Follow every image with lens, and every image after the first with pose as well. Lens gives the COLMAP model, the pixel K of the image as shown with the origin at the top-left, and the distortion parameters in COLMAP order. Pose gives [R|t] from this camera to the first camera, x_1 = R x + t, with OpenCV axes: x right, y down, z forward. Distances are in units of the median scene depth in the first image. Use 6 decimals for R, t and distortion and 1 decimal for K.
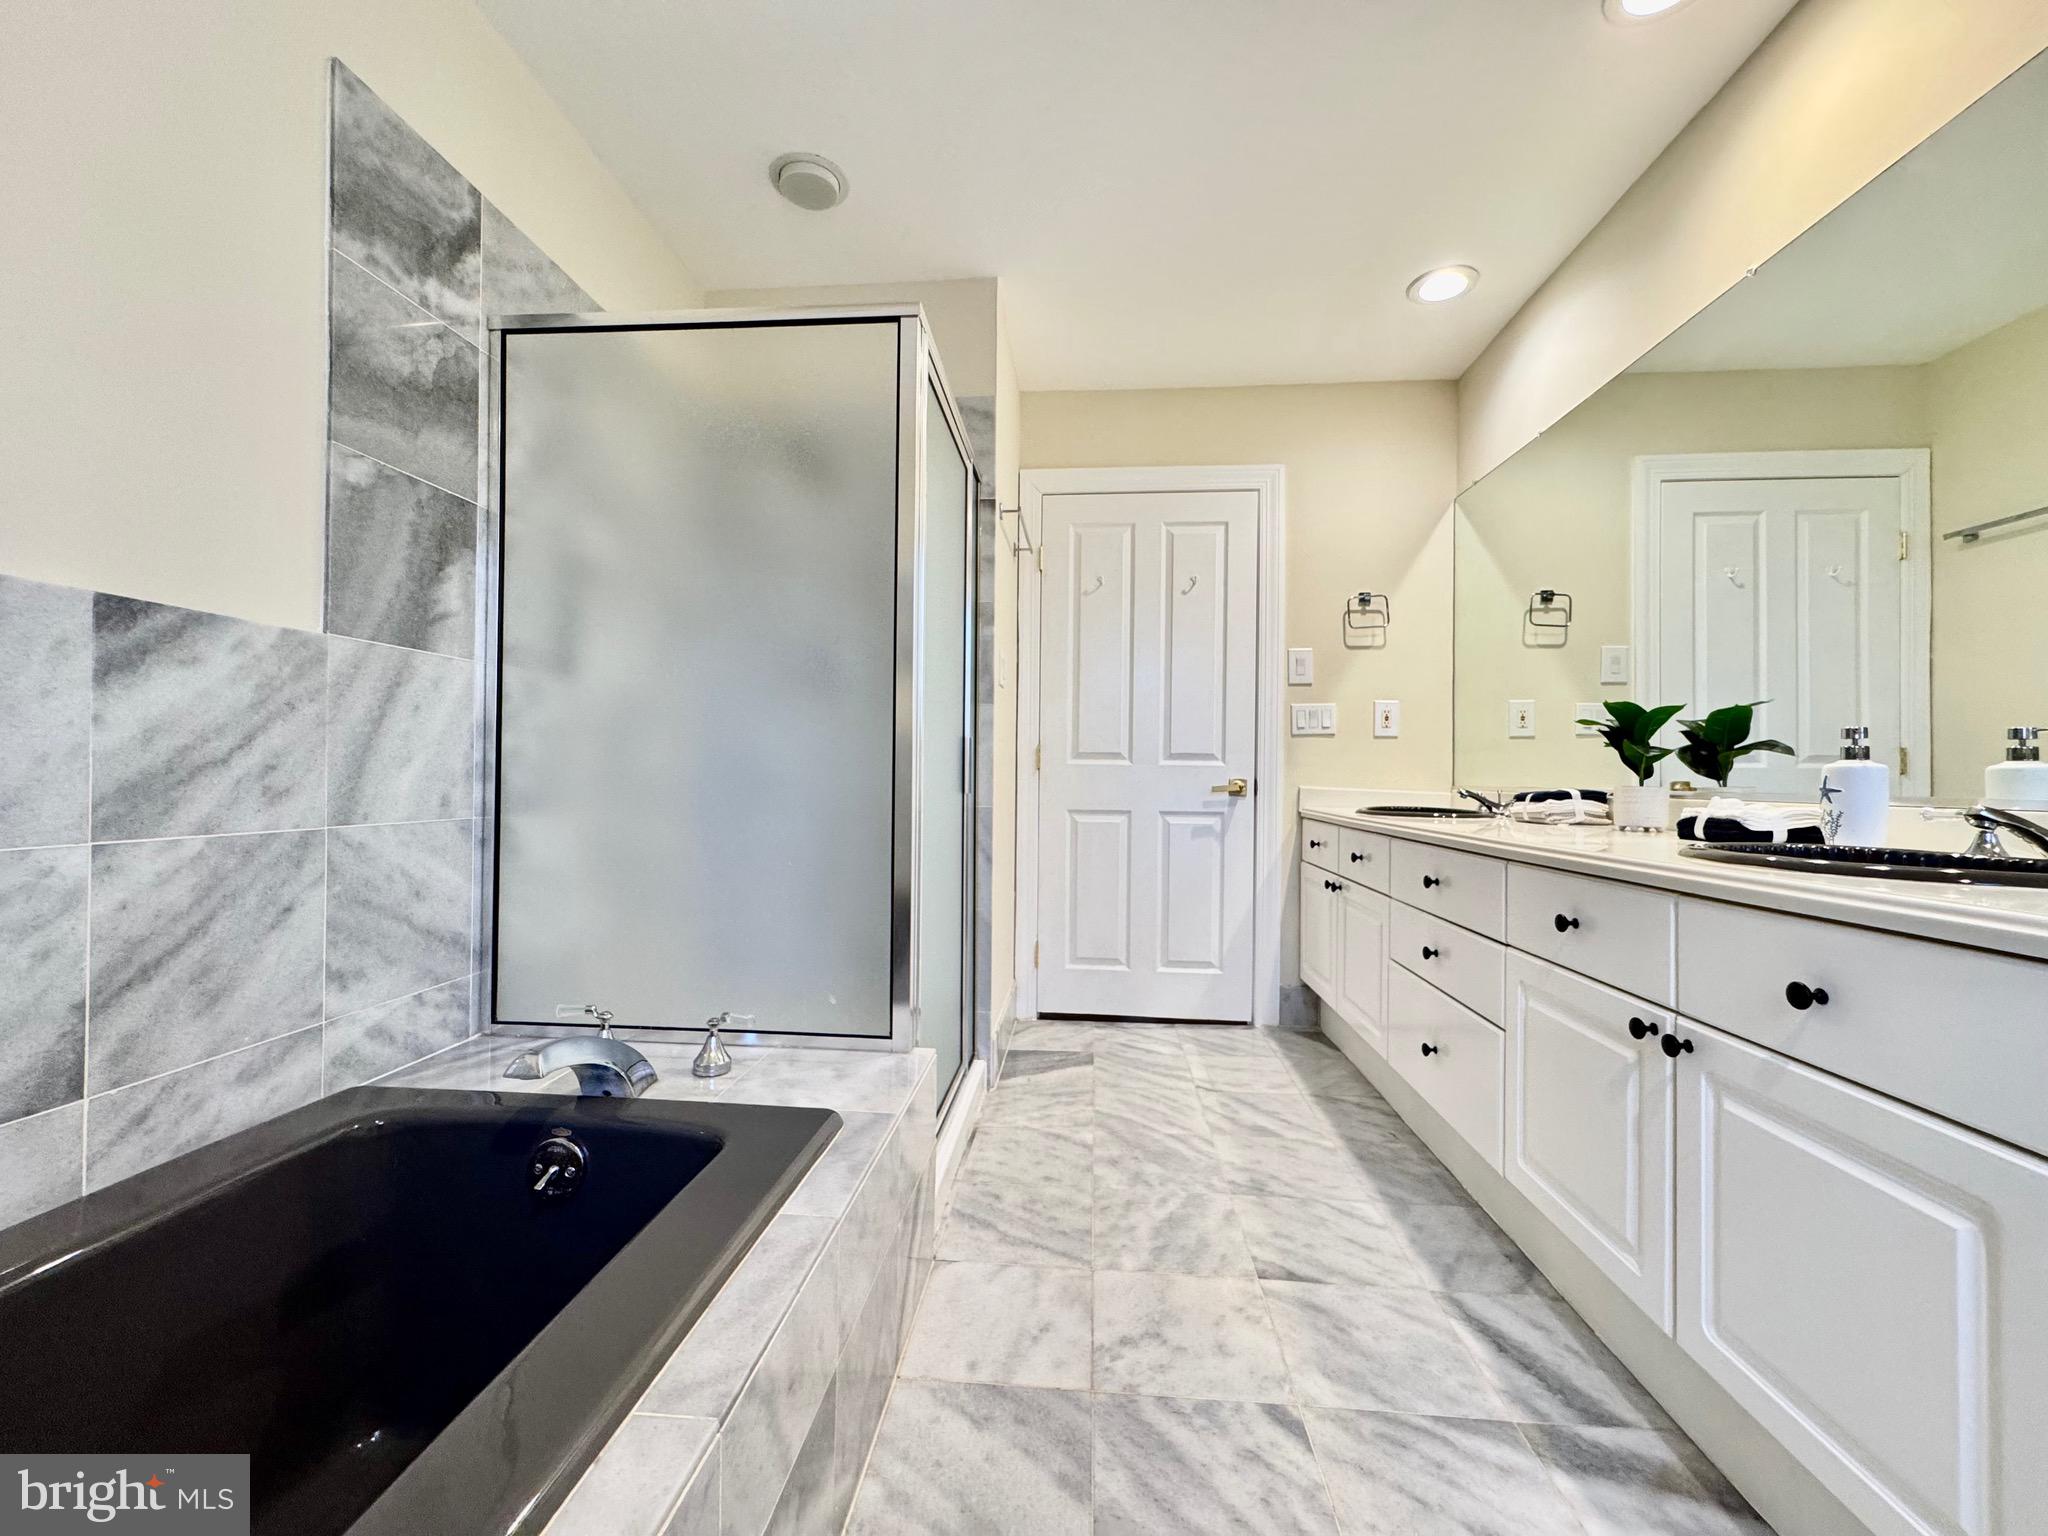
lens RADIAL K [[813.9, 0, 1024.9], [0, 813.9, 774.8], [0, 0, 1]] dist [-0.002801, 0.000882]
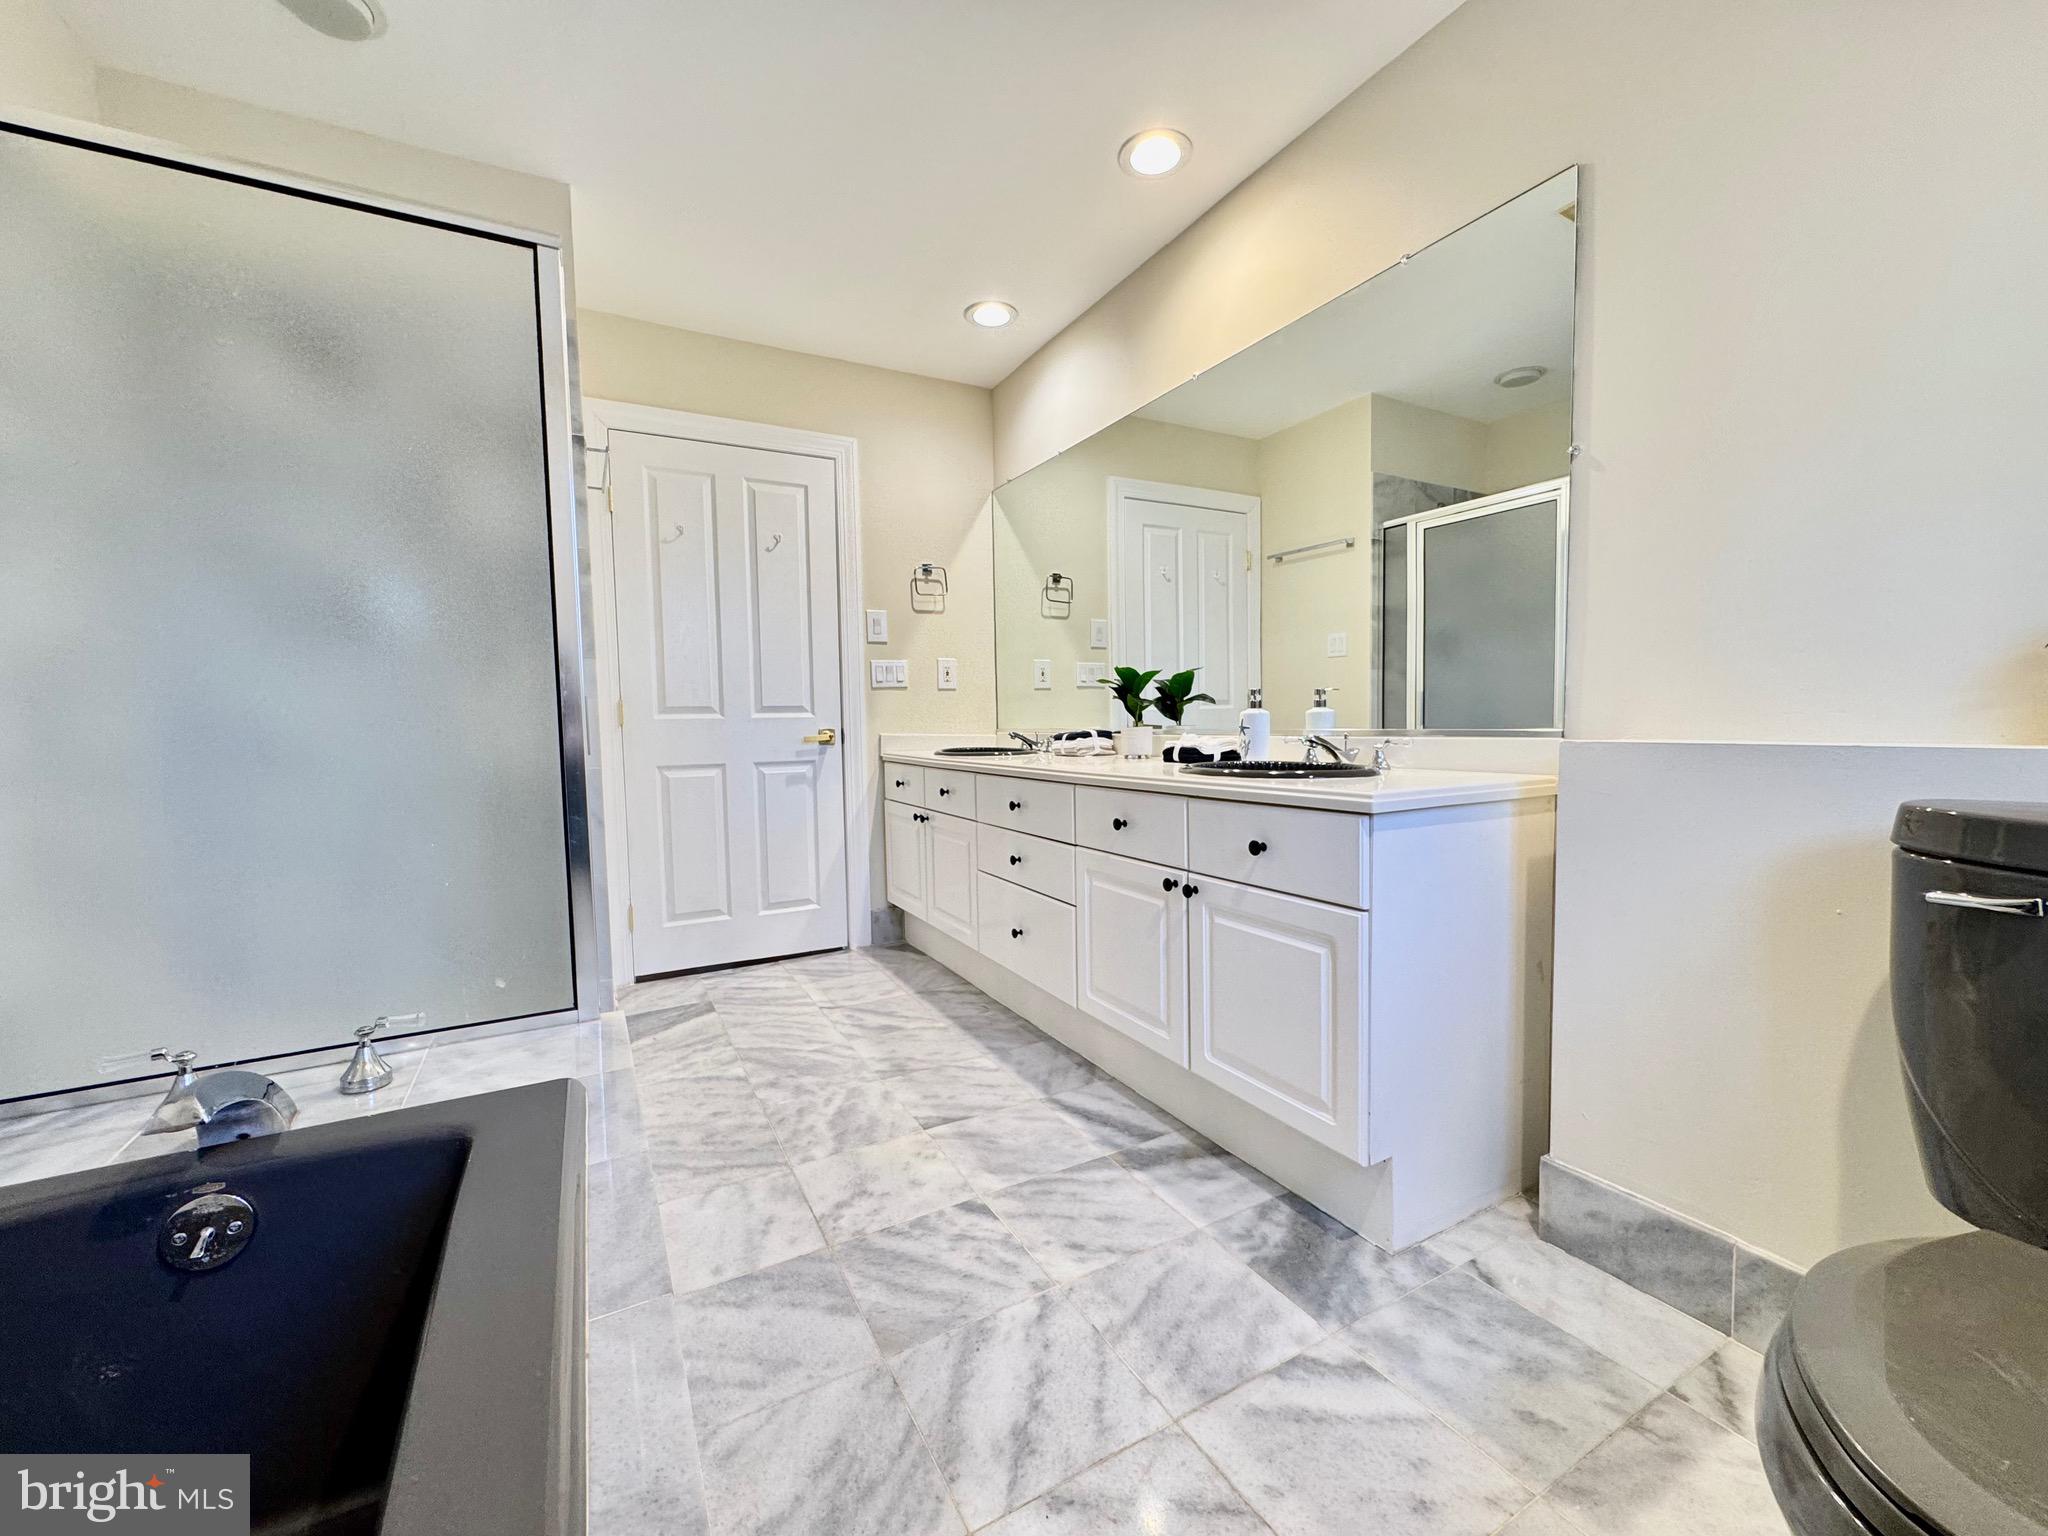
lens RADIAL K [[813.9, 0, 1021.4], [0, 813.9, 779.4], [0, 0, 1]] dist [-0.002801, 0.000882]
pose [[0.834795, -0.067678, 0.546386, -0.233735], [0.027384, 0.996292, 0.081567, -0.018471], [-0.549880, -0.053130, 0.833552, -0.101053]]
